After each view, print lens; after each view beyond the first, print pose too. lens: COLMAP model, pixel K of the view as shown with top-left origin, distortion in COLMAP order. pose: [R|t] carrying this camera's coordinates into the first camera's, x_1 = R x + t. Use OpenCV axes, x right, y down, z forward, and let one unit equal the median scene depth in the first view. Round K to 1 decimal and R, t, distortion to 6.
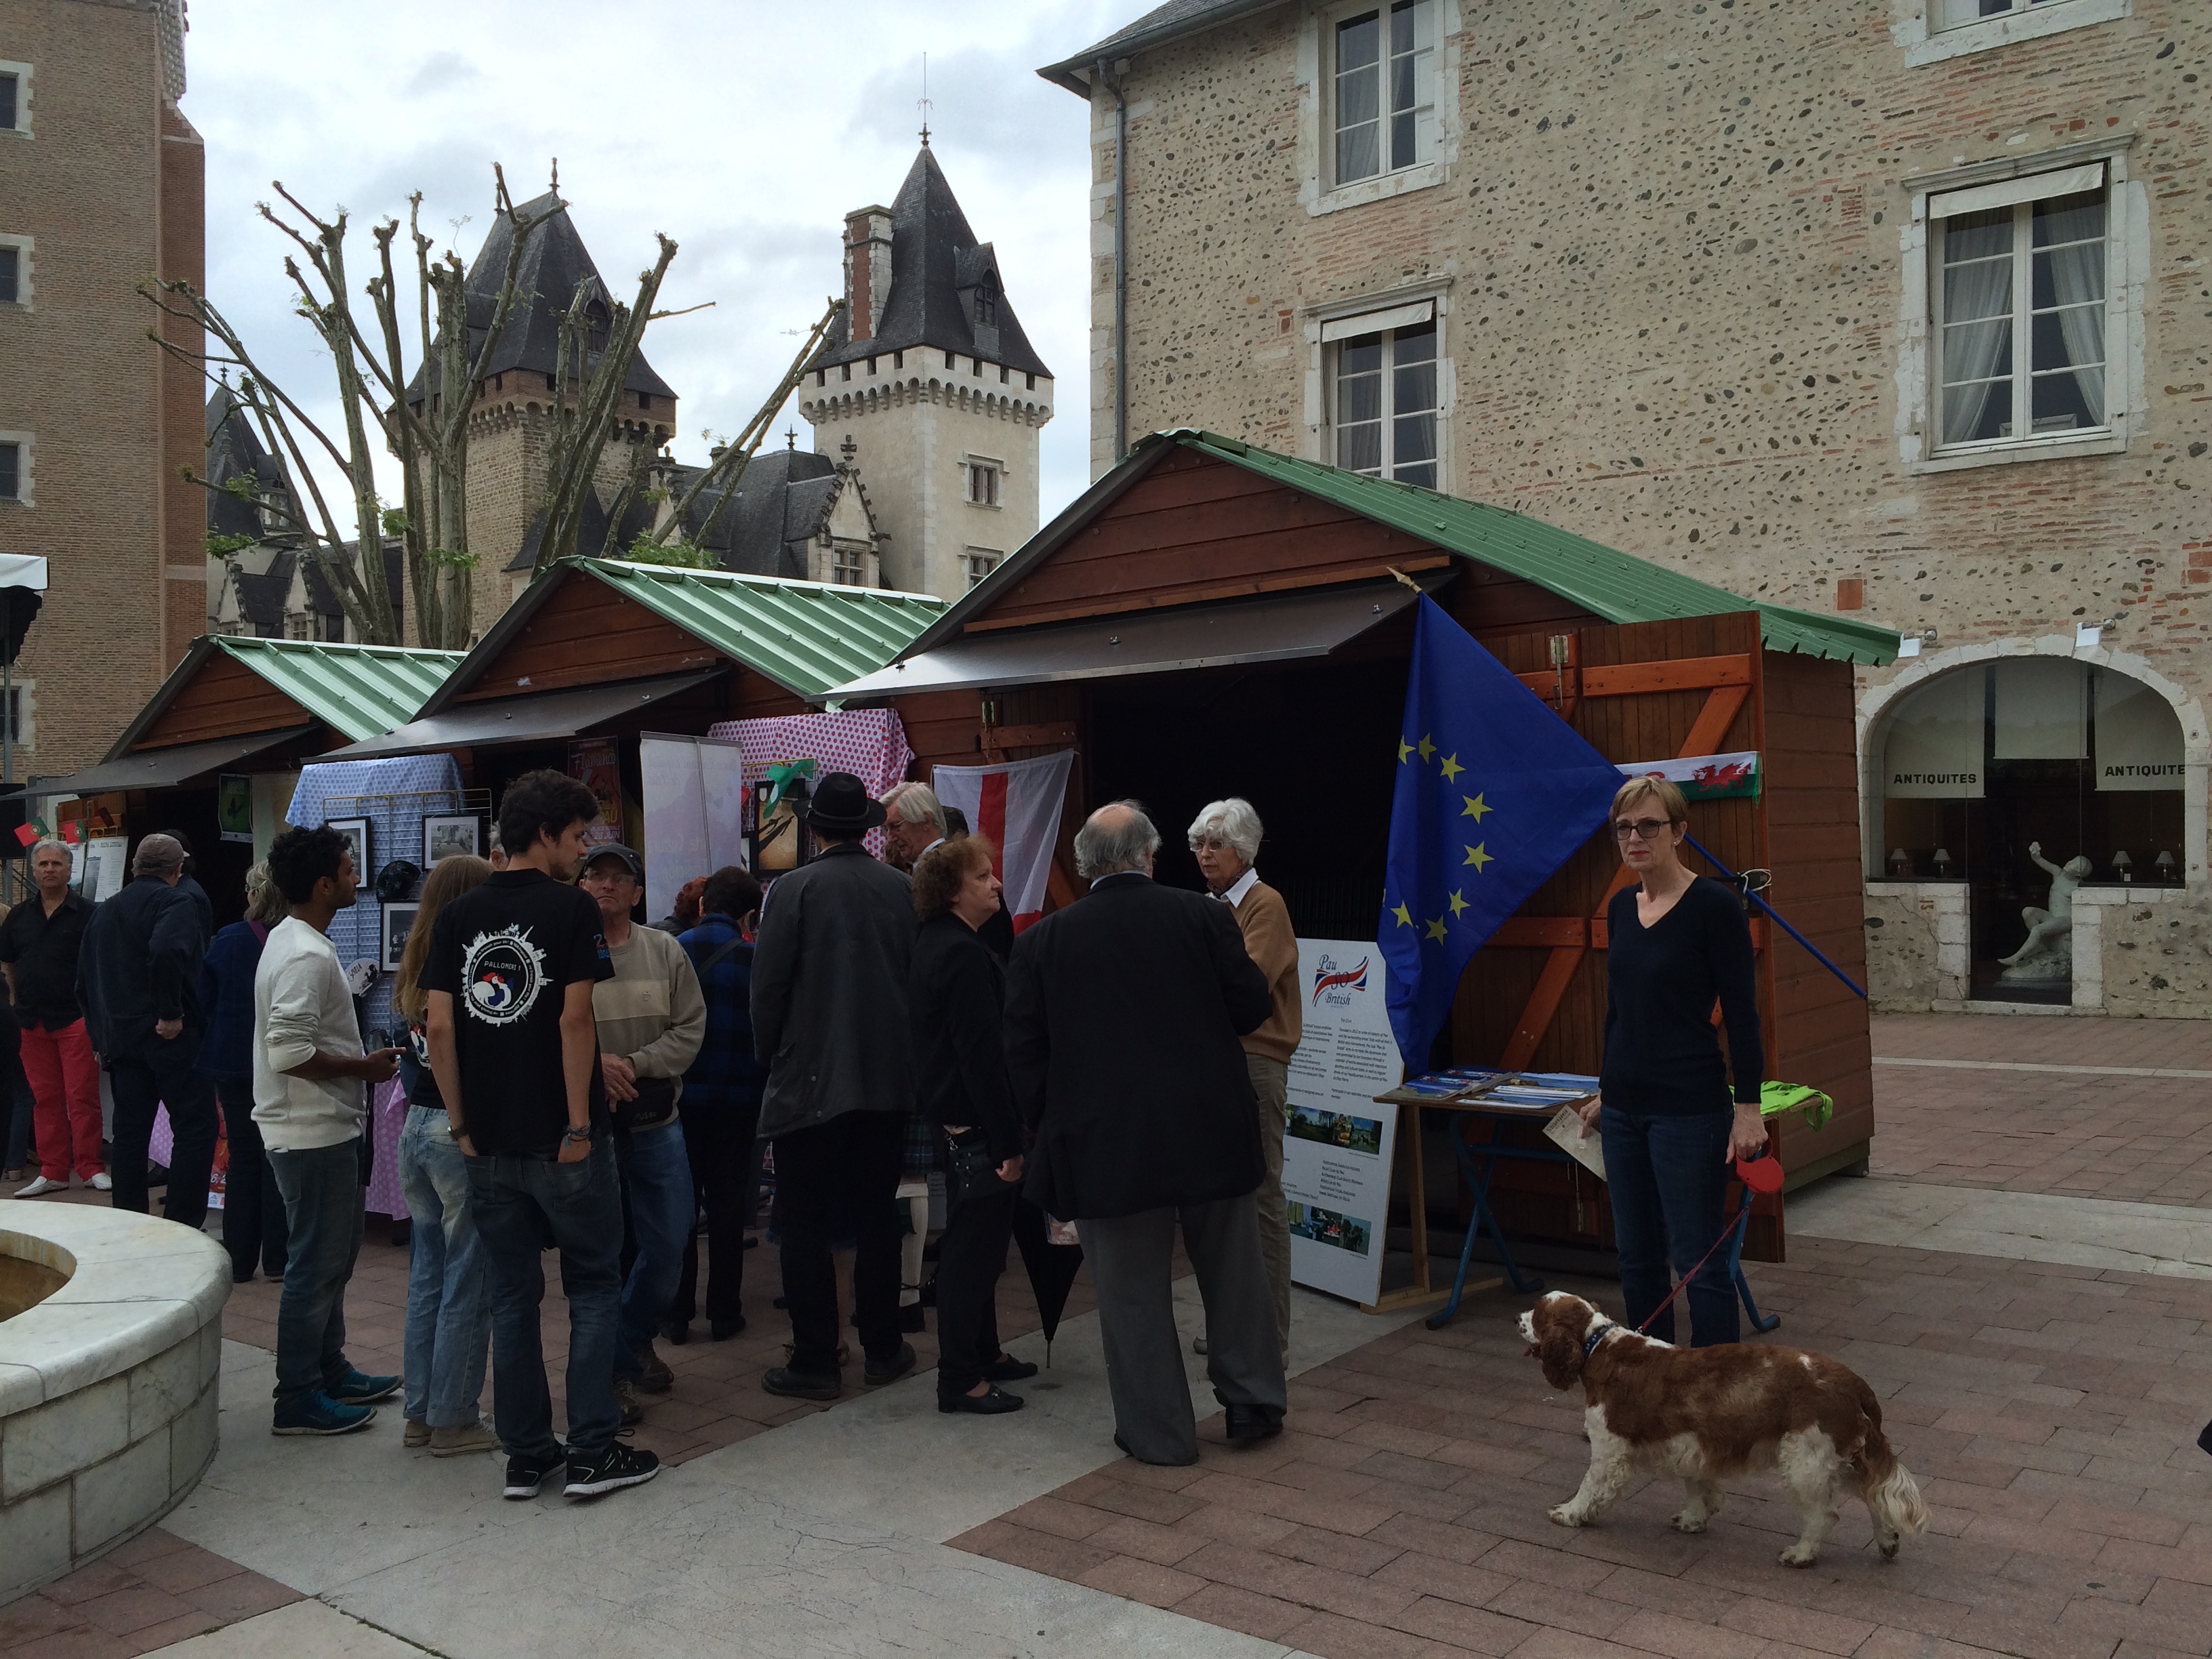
lens RADIAL K [[1881.1, 0, 1092.9], [0, 1881.1, 828.2], [0, 0, 1]] dist [0.063885, -0.095447]
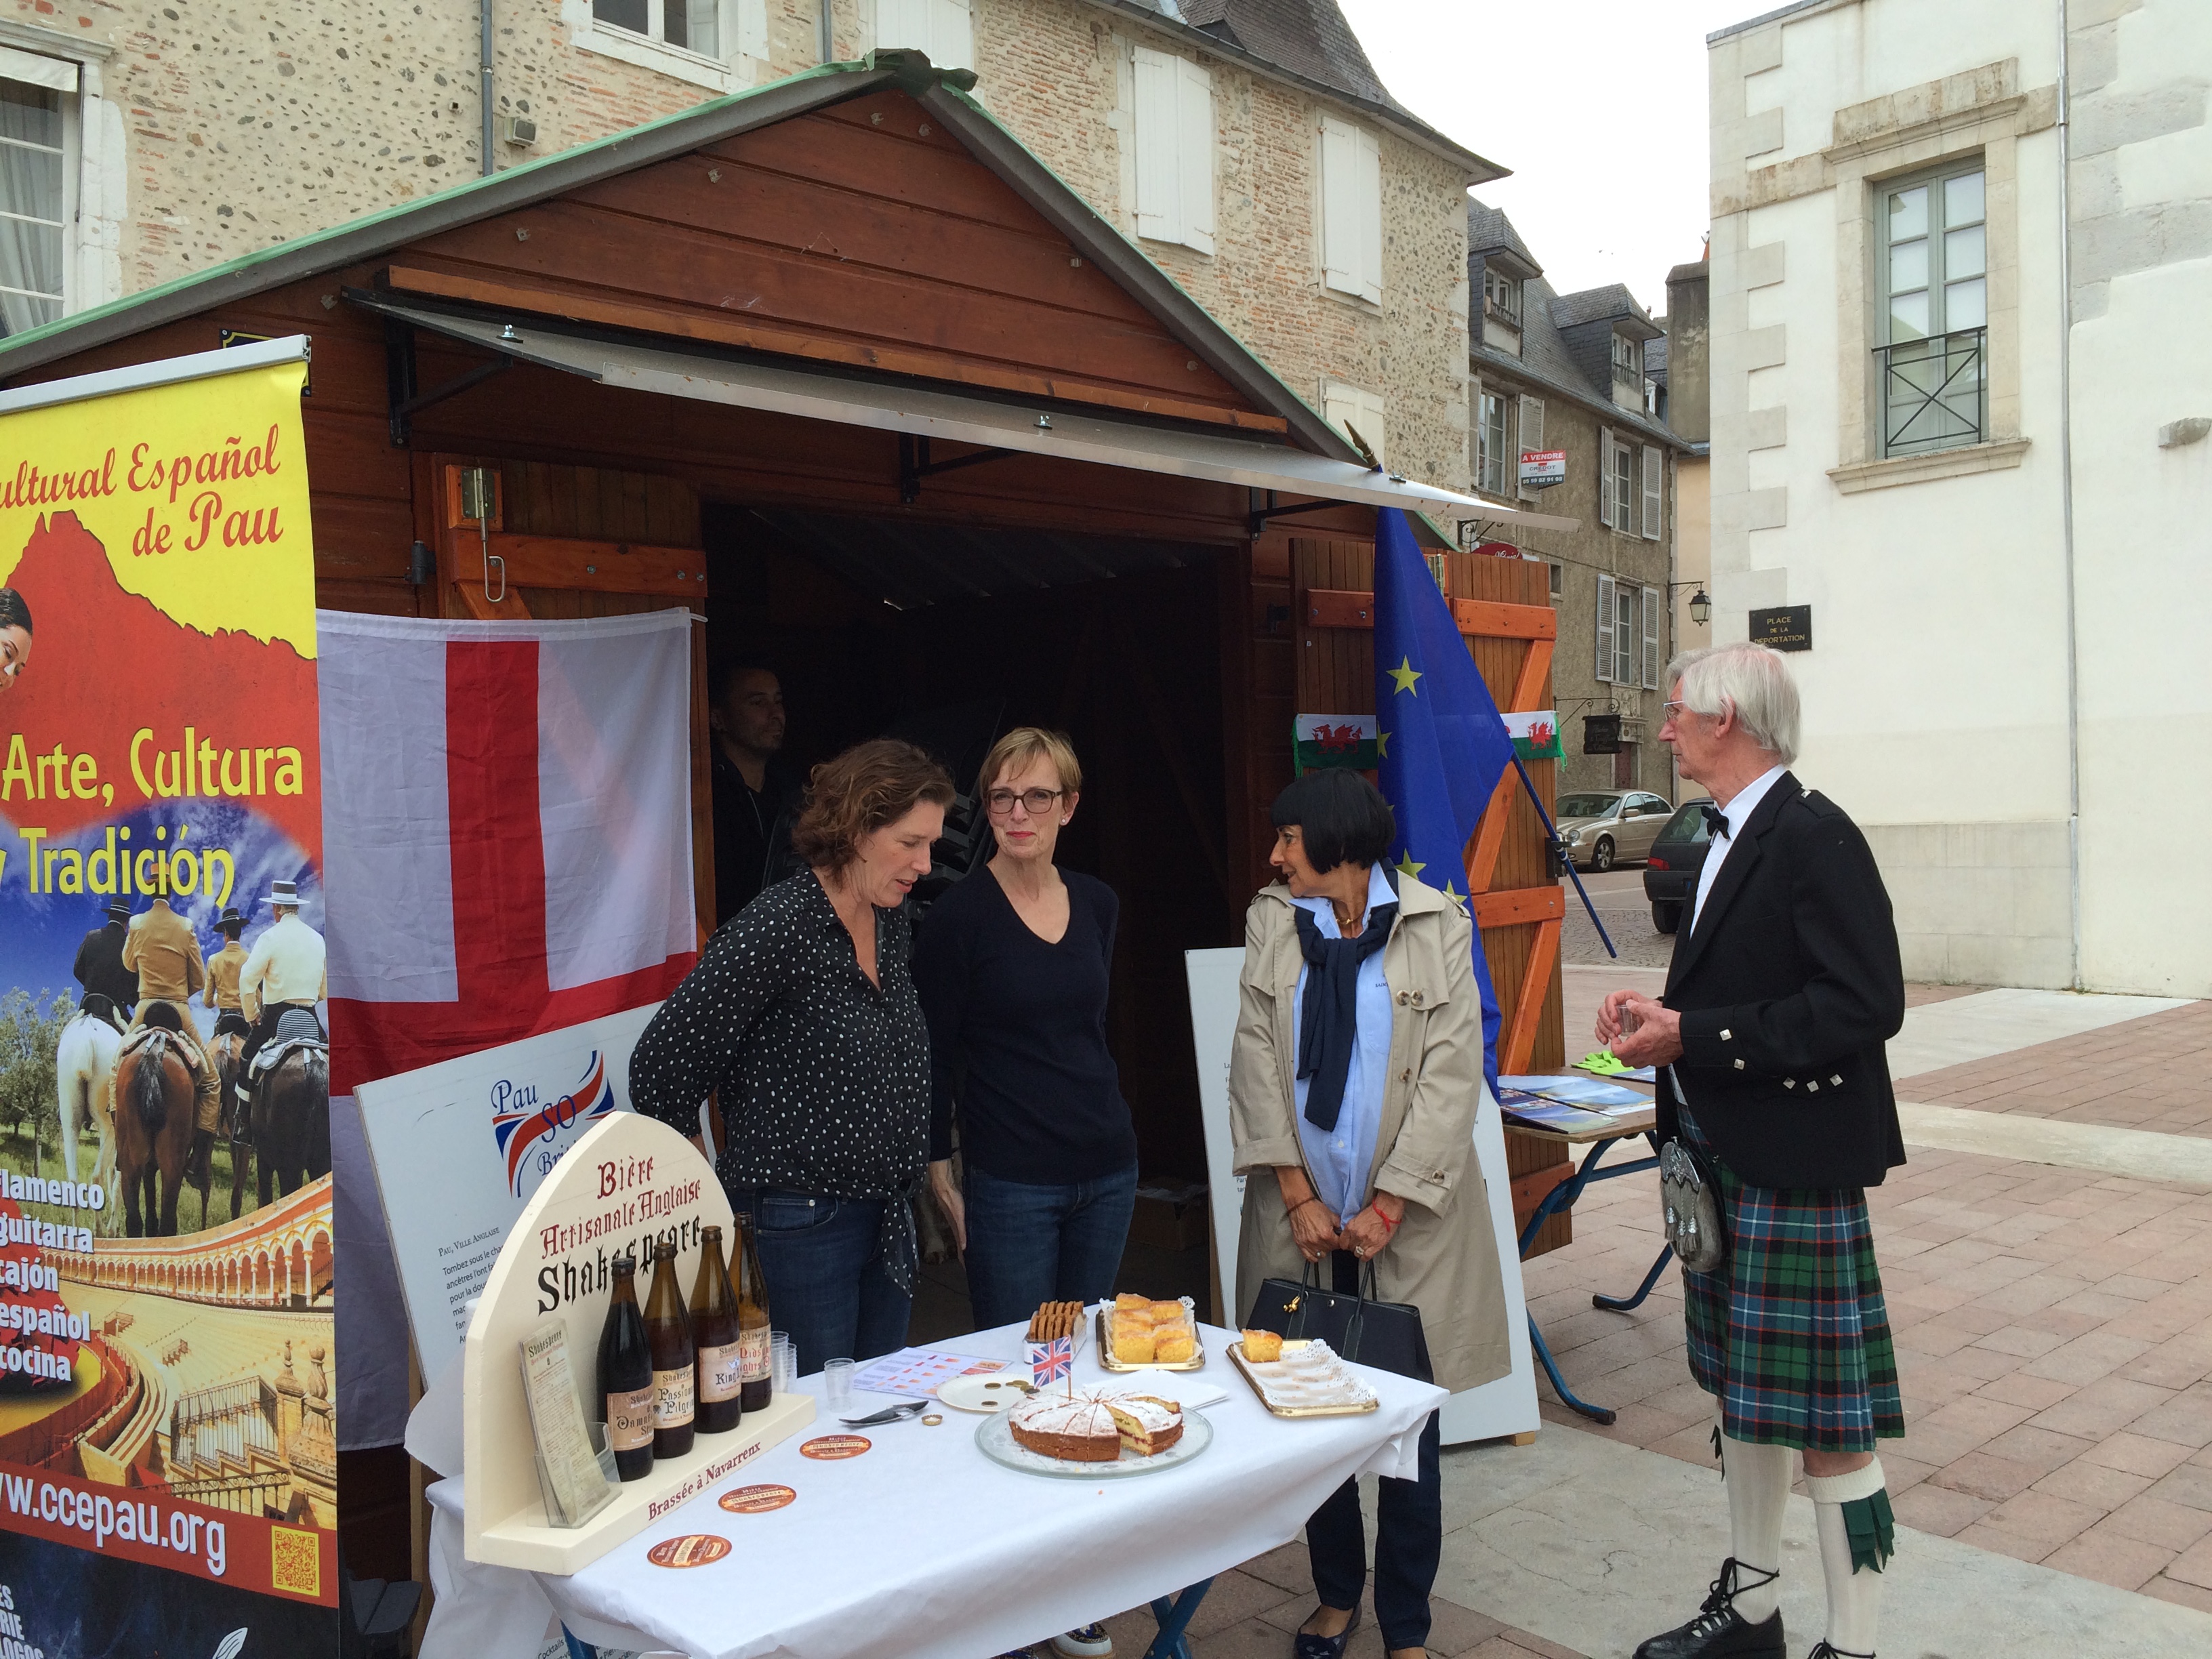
lens RADIAL K [[1881.1, 0, 1097.8], [0, 1881.1, 836.4], [0, 0, 1]] dist [0.063885, -0.095447]
pose [[0.151586, 0.008629, 0.988406, -0.228491], [0.011927, 0.999873, -0.010558, 0.010922], [-0.988372, 0.013389, 0.151464, 0.398198]]
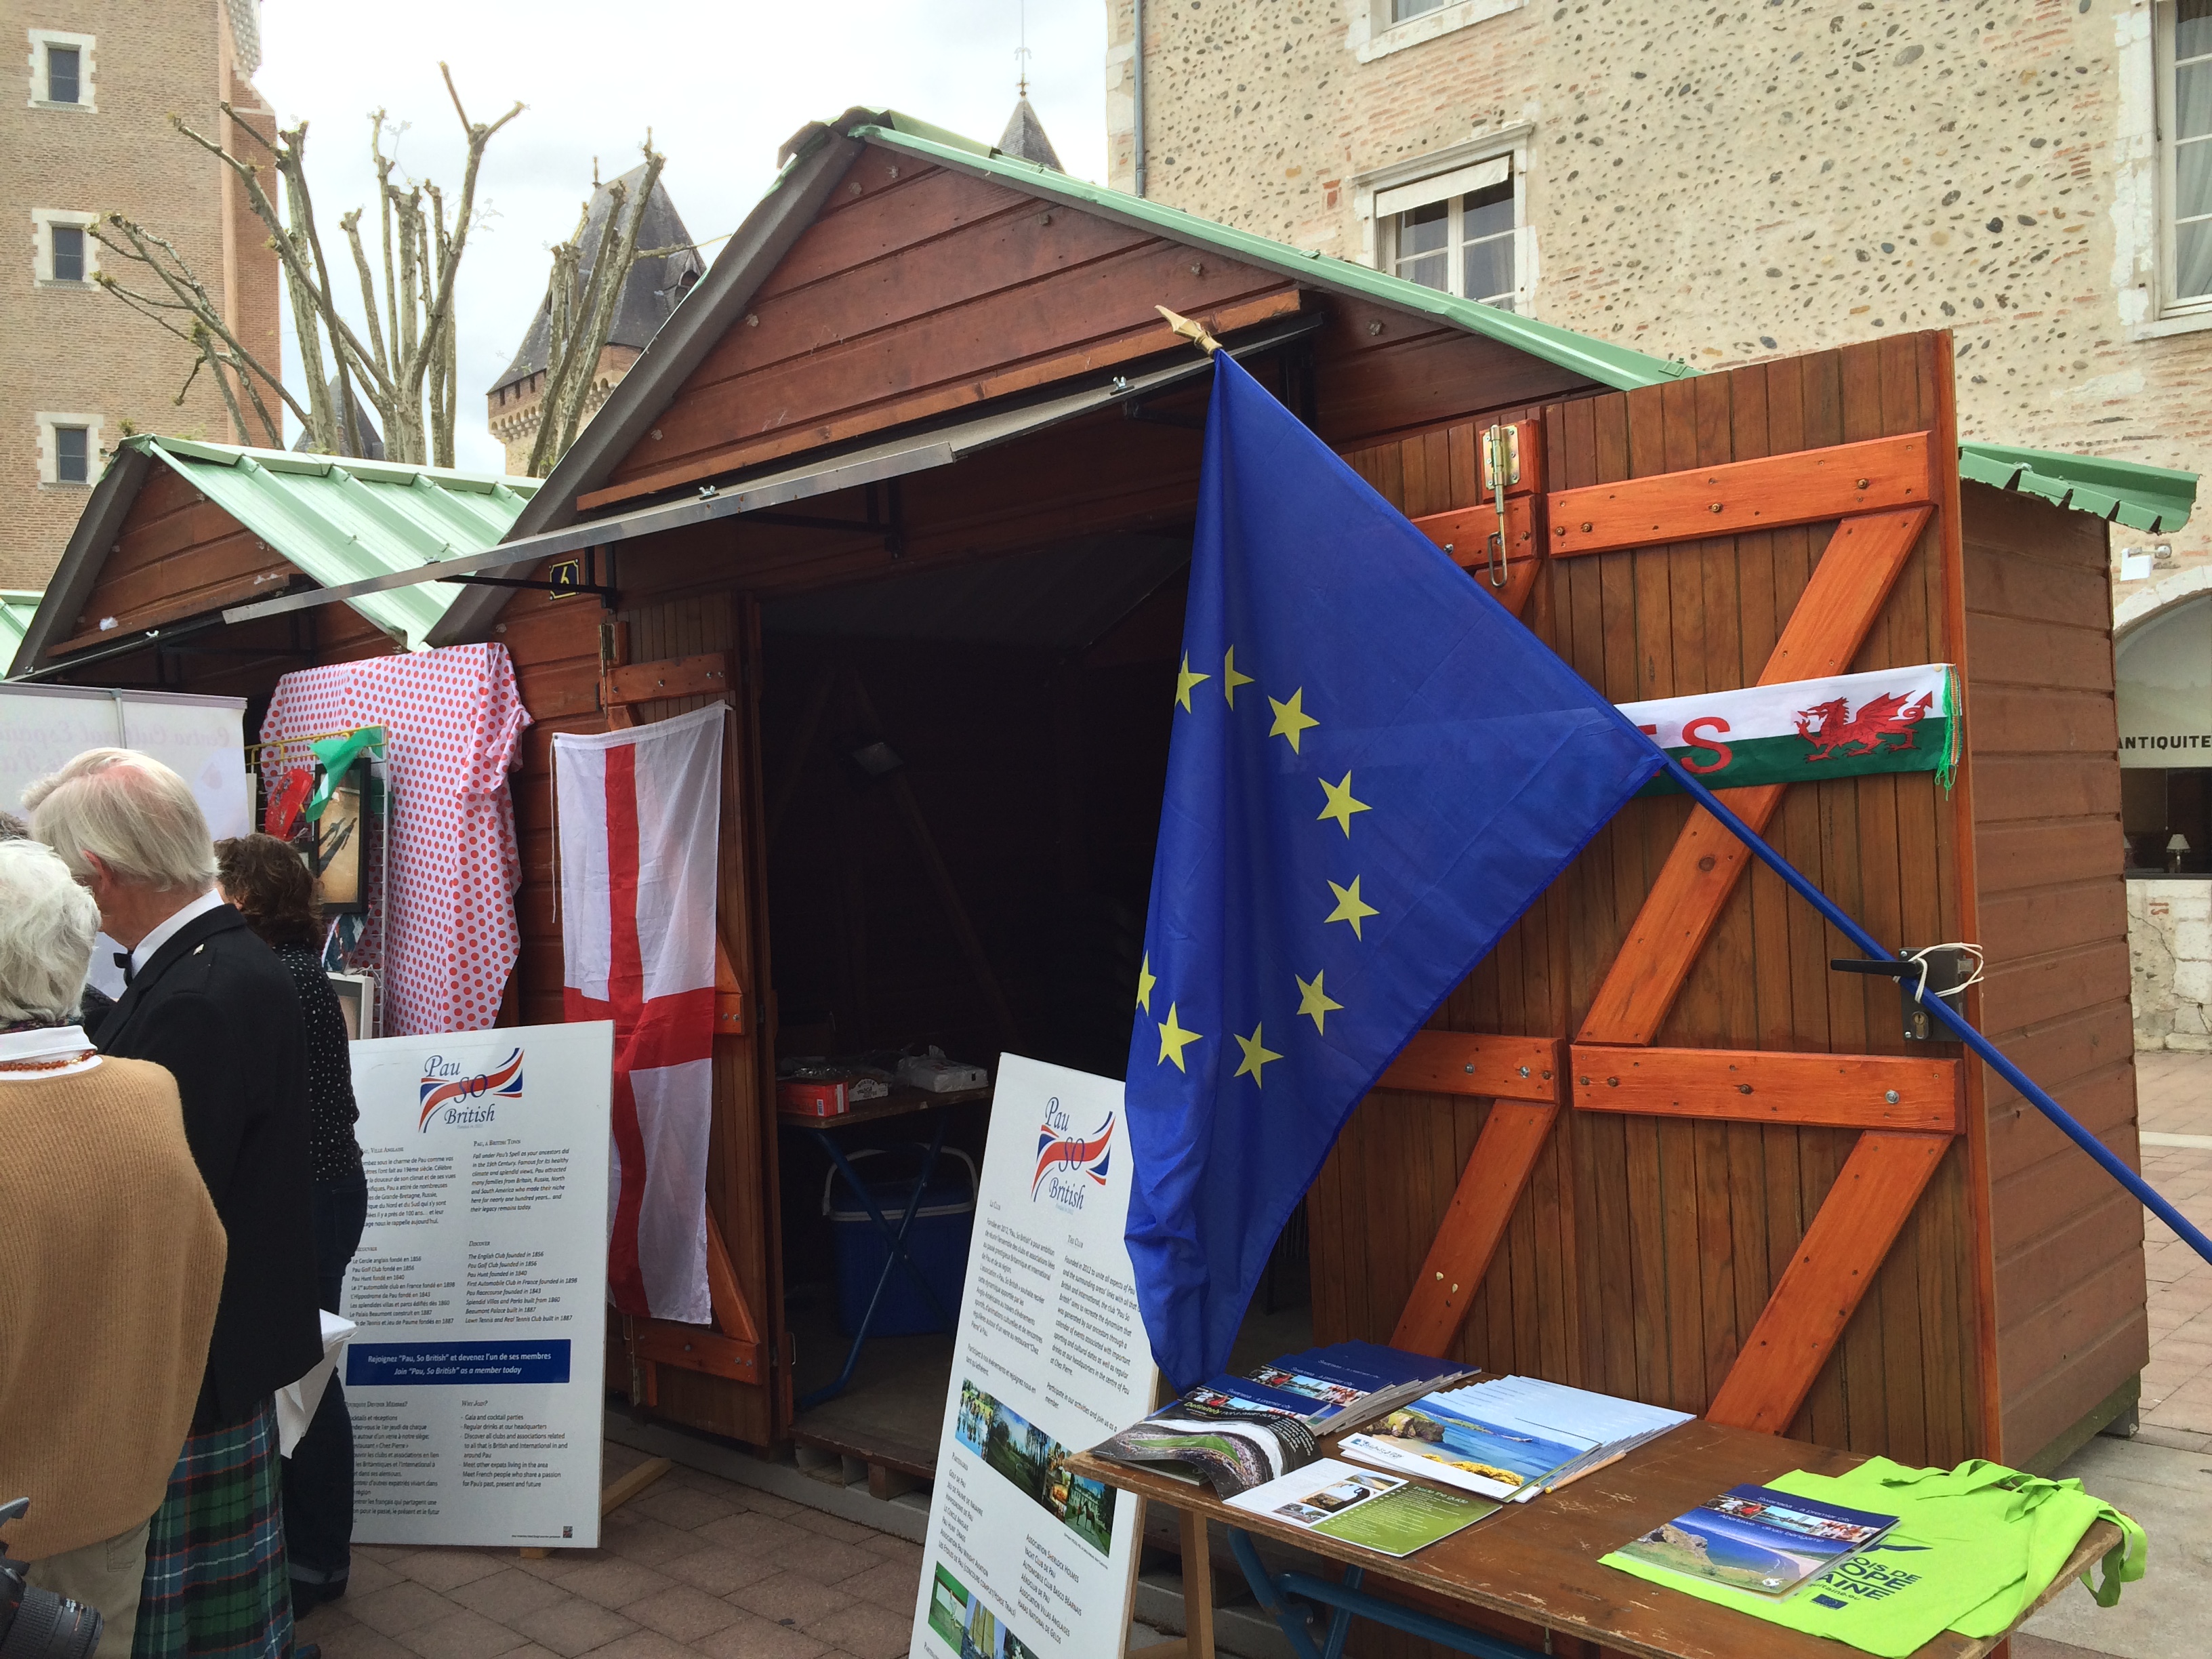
lens RADIAL K [[1881.1, 0, 1098.3], [0, 1881.1, 832.7], [0, 0, 1]] dist [0.063885, -0.095447]
pose [[0.997307, -0.009296, -0.072755, 0.070762], [0.010243, 0.999867, 0.012662, -0.003767], [0.072628, -0.013373, 0.997269, 0.207202]]
